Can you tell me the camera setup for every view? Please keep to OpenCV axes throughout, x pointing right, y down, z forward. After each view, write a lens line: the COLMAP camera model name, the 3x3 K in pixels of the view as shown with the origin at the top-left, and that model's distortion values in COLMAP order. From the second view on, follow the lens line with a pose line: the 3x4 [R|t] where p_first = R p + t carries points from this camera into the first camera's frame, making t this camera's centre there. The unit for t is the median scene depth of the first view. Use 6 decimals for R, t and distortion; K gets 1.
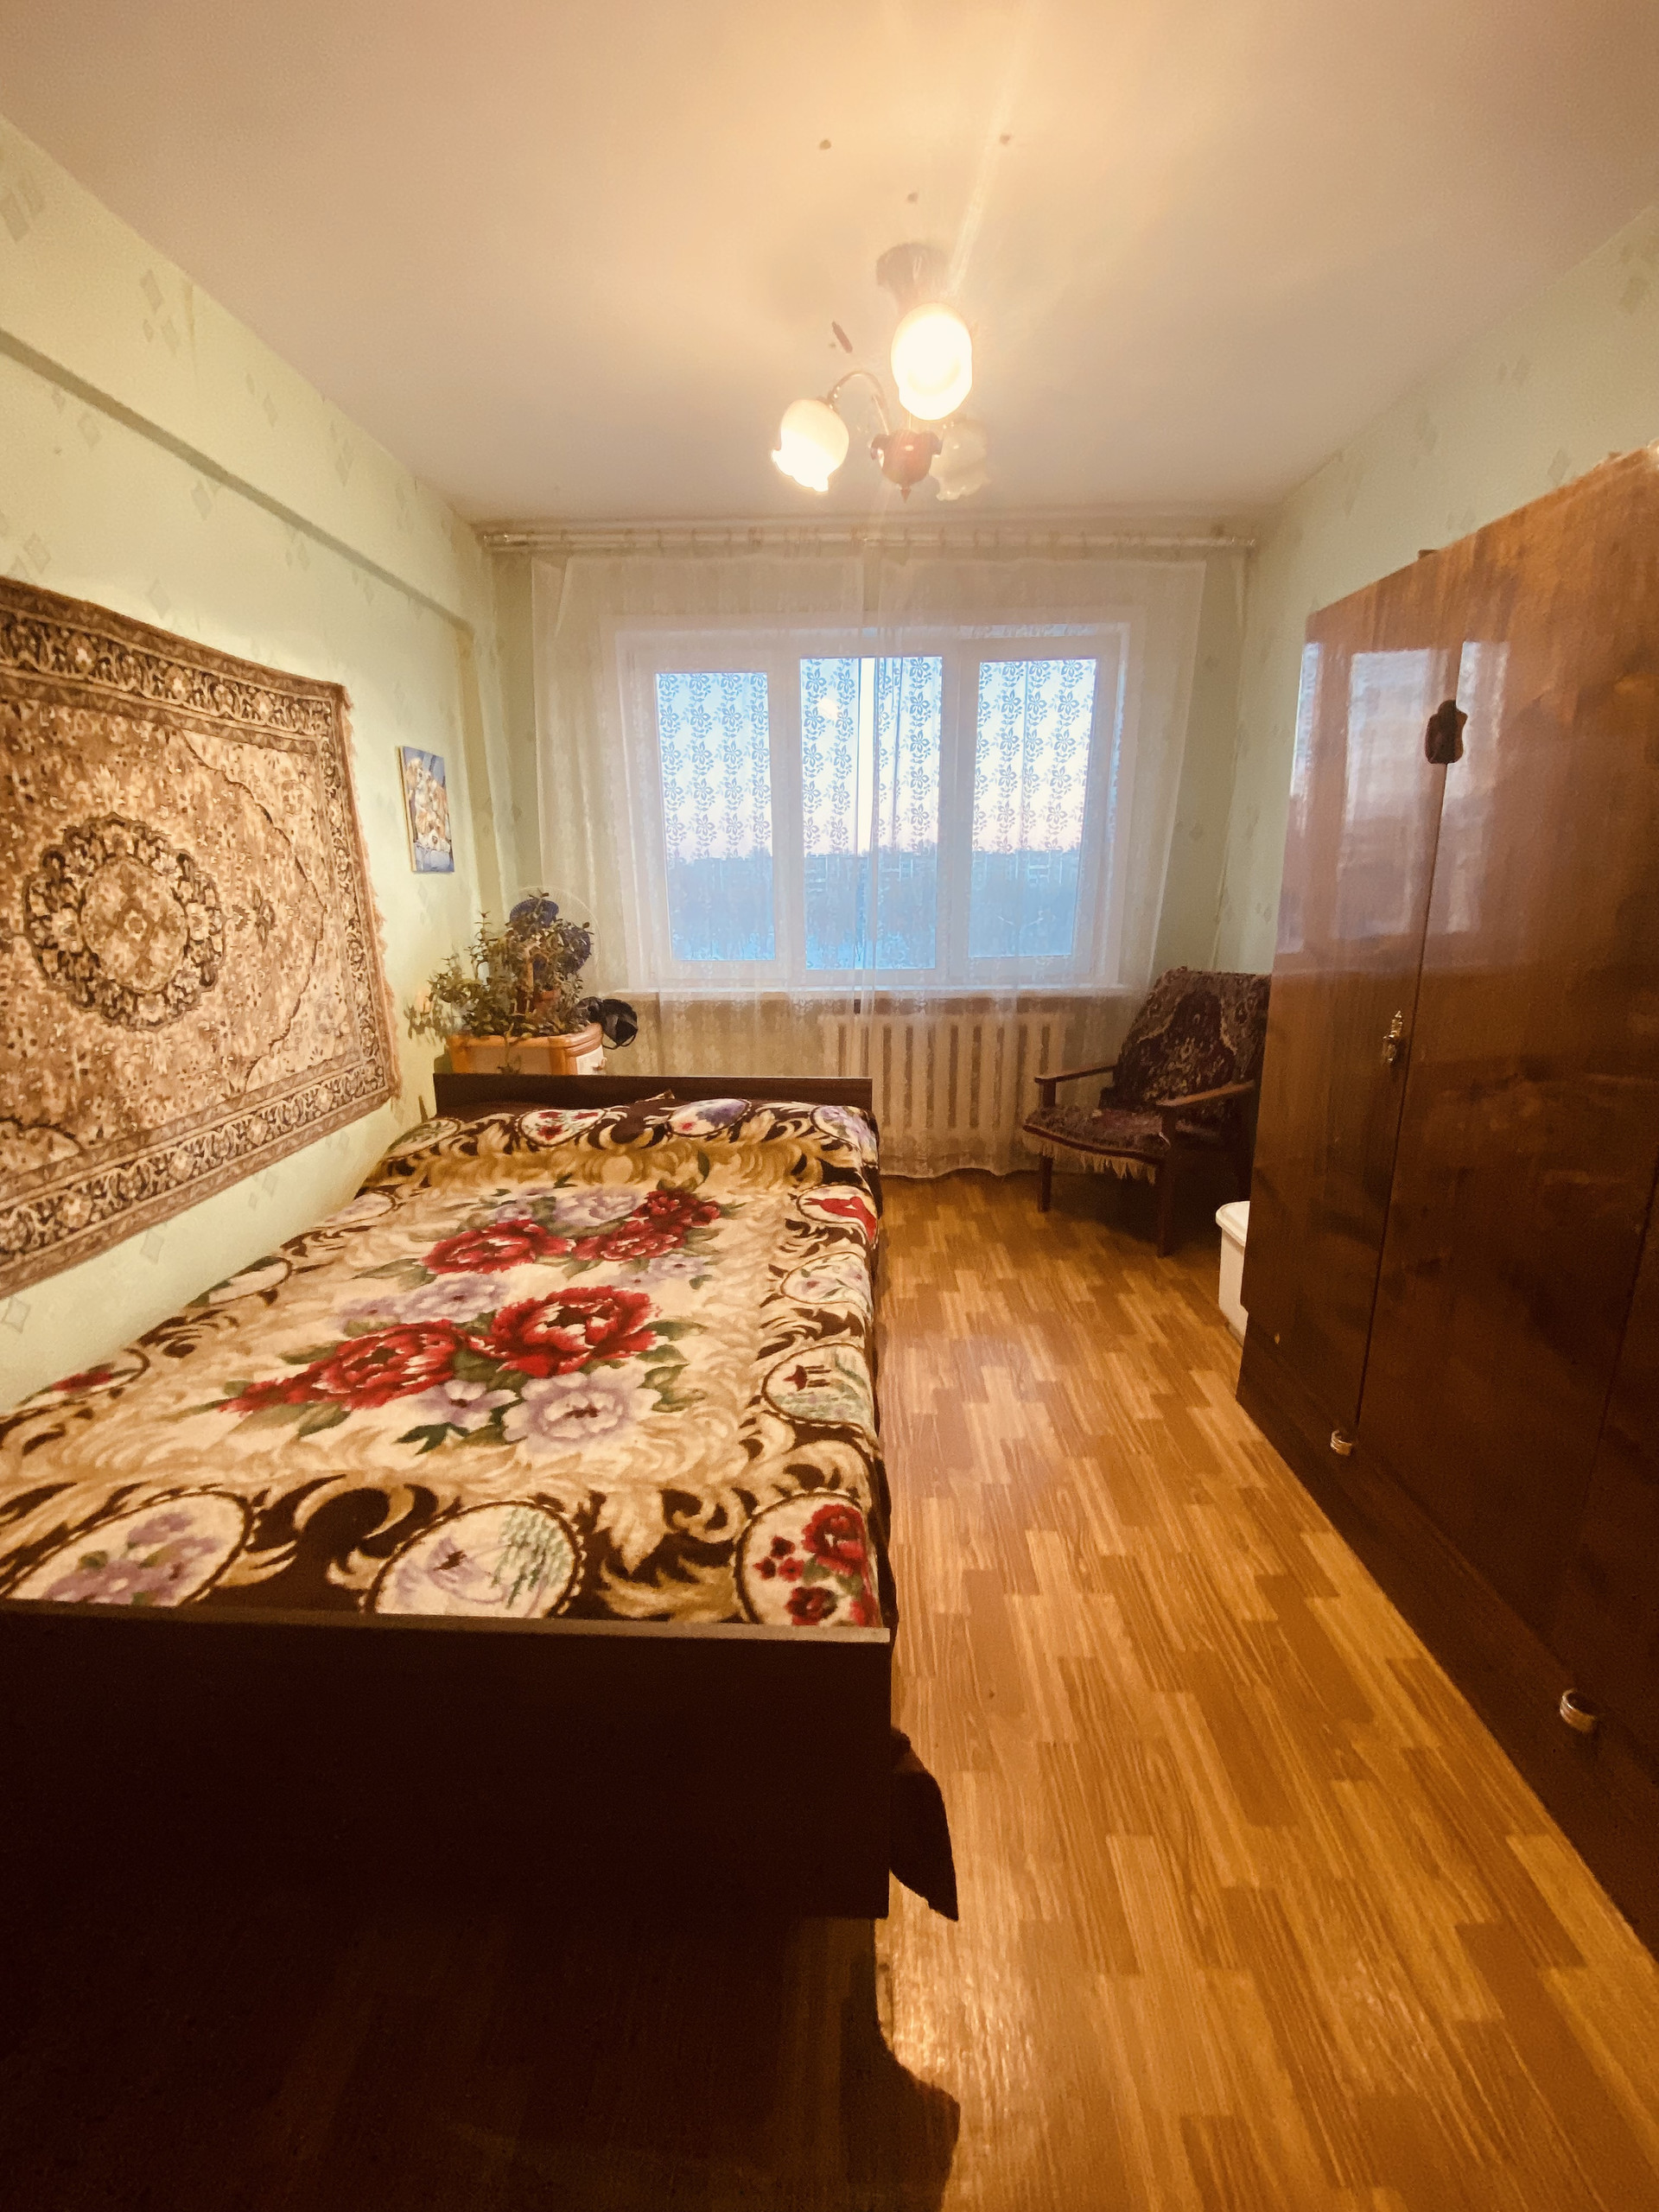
lens RADIAL K [[897.6, 0, 825.7], [0, 897.6, 1109.8], [0, 0, 1]] dist [-0.051292, -0.000822]
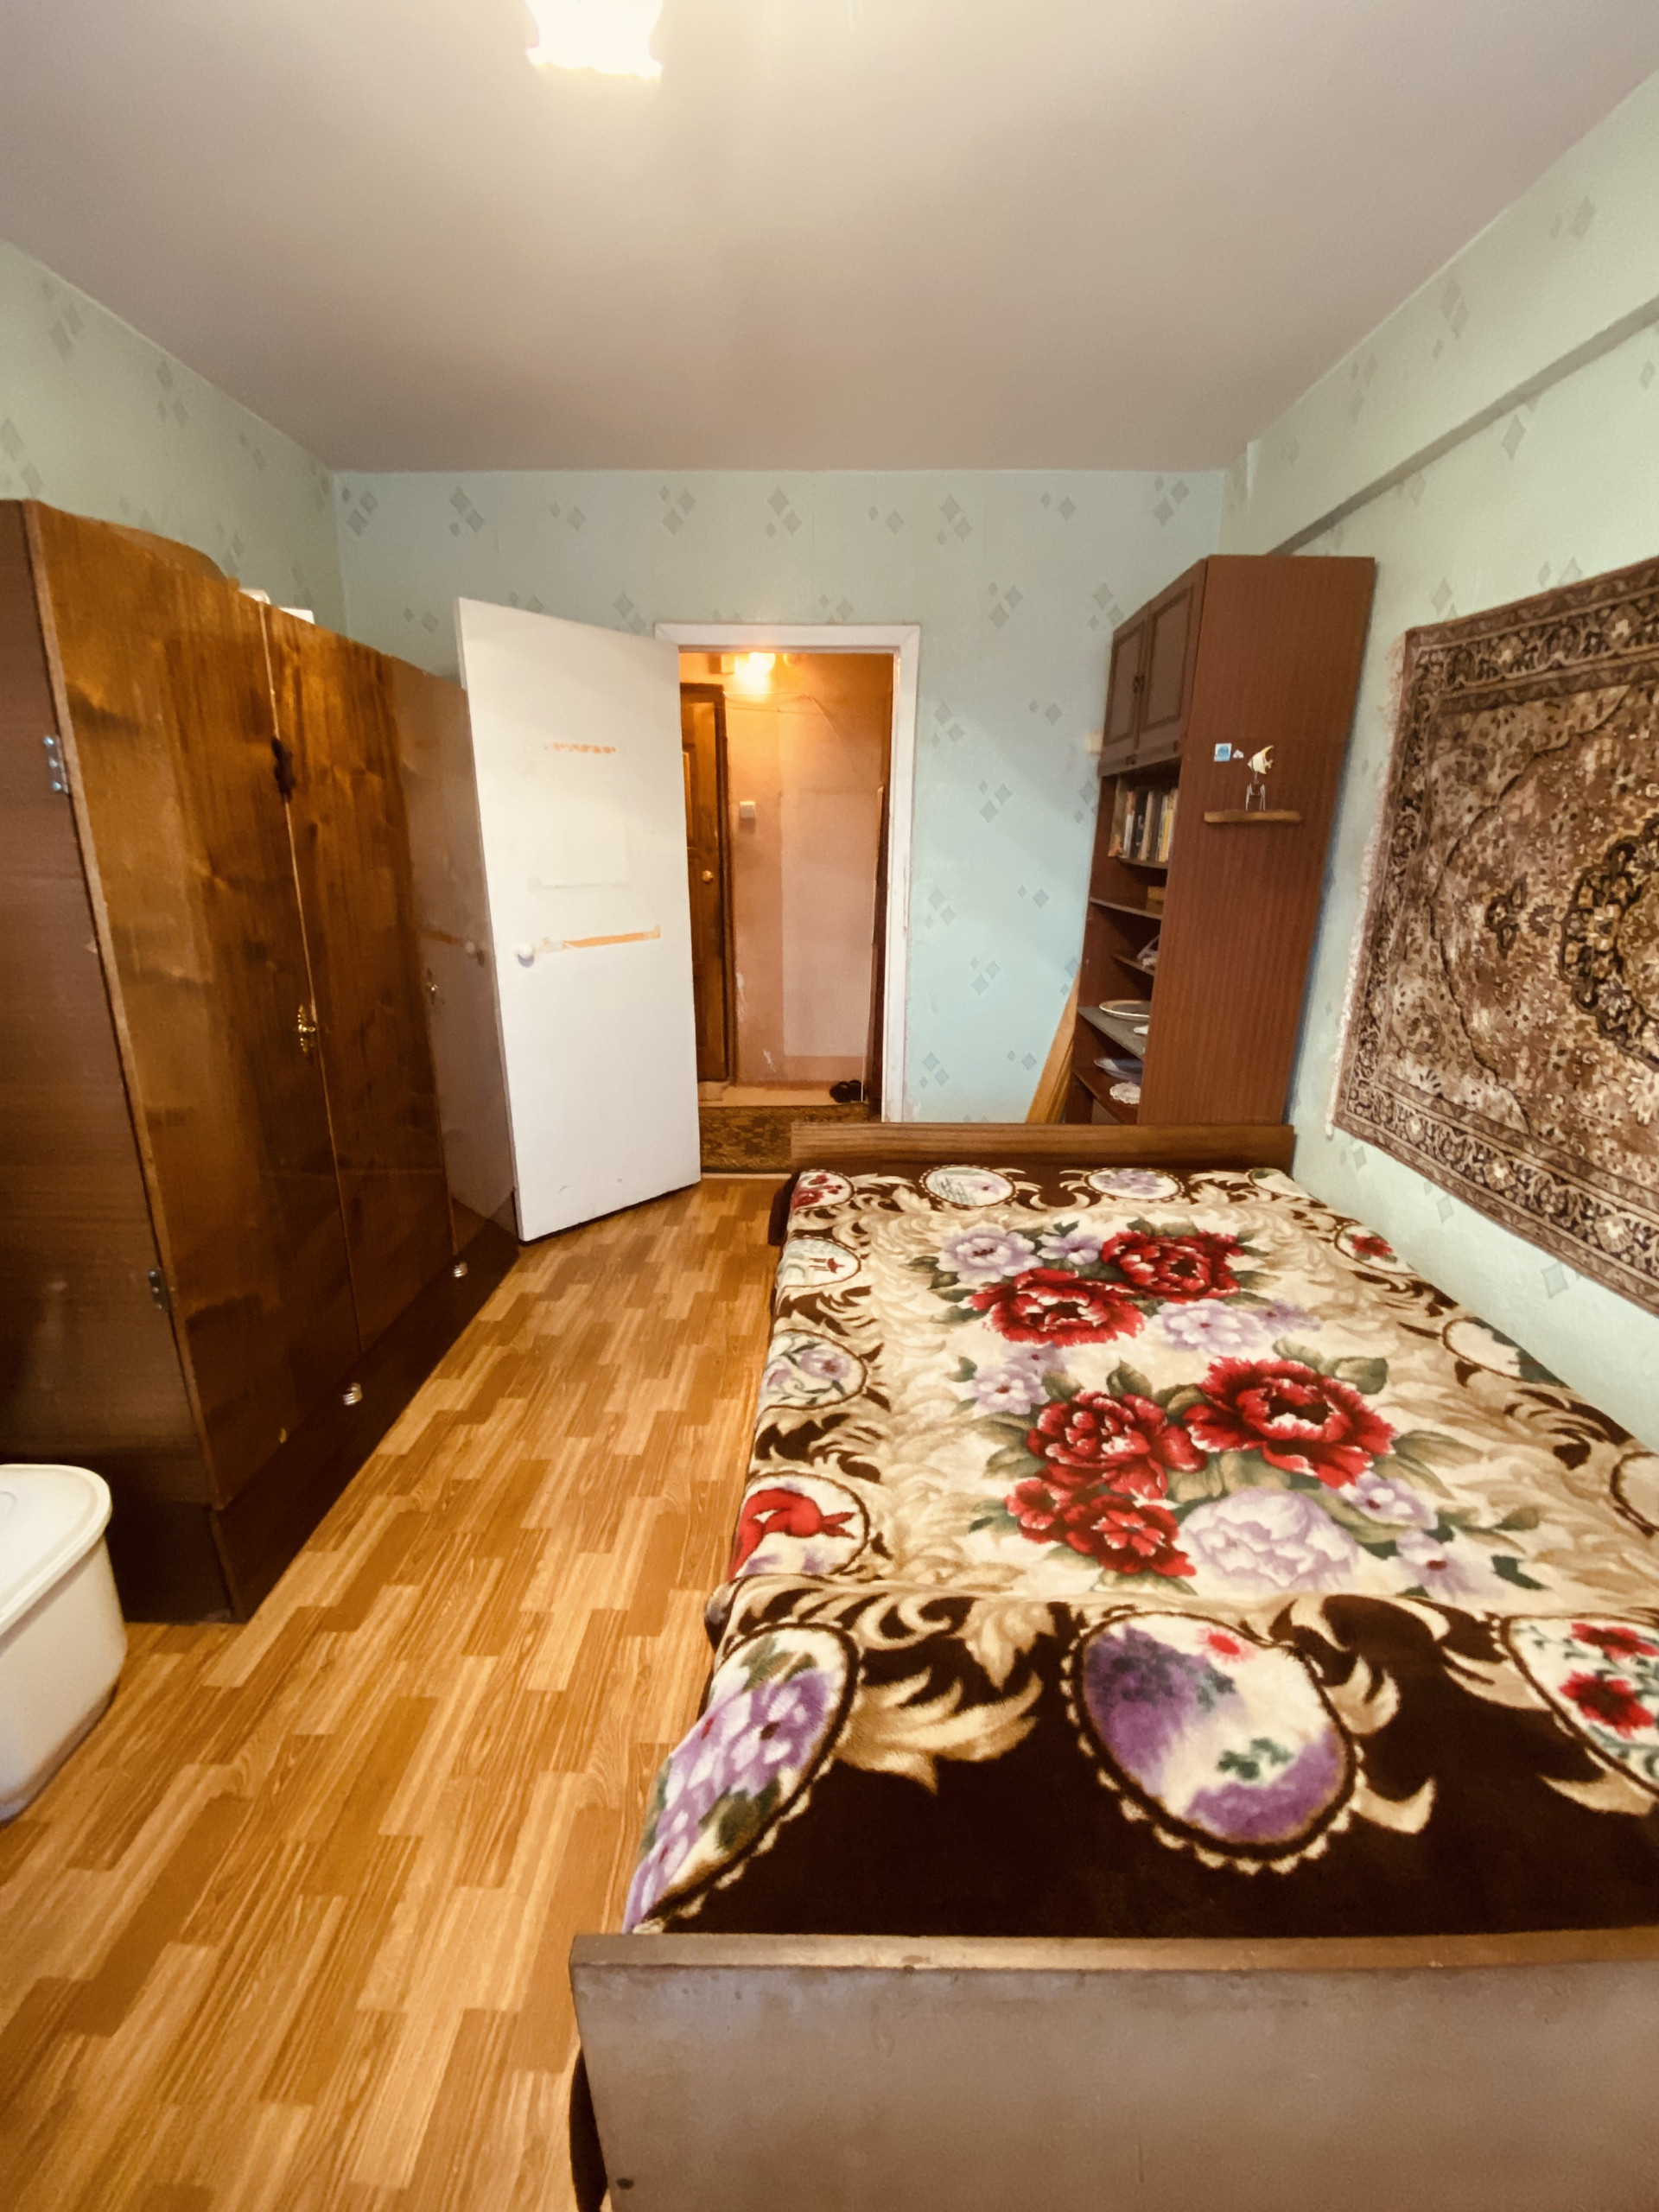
lens RADIAL K [[897.6, 0, 824.2], [0, 897.6, 1104.7], [0, 0, 1]] dist [-0.051292, -0.000822]
pose [[-0.999821, 0.017863, -0.006290, -0.011584], [0.012397, 0.868408, 0.495696, -0.510138], [0.014318, 0.495529, -0.868474, 1.878364]]
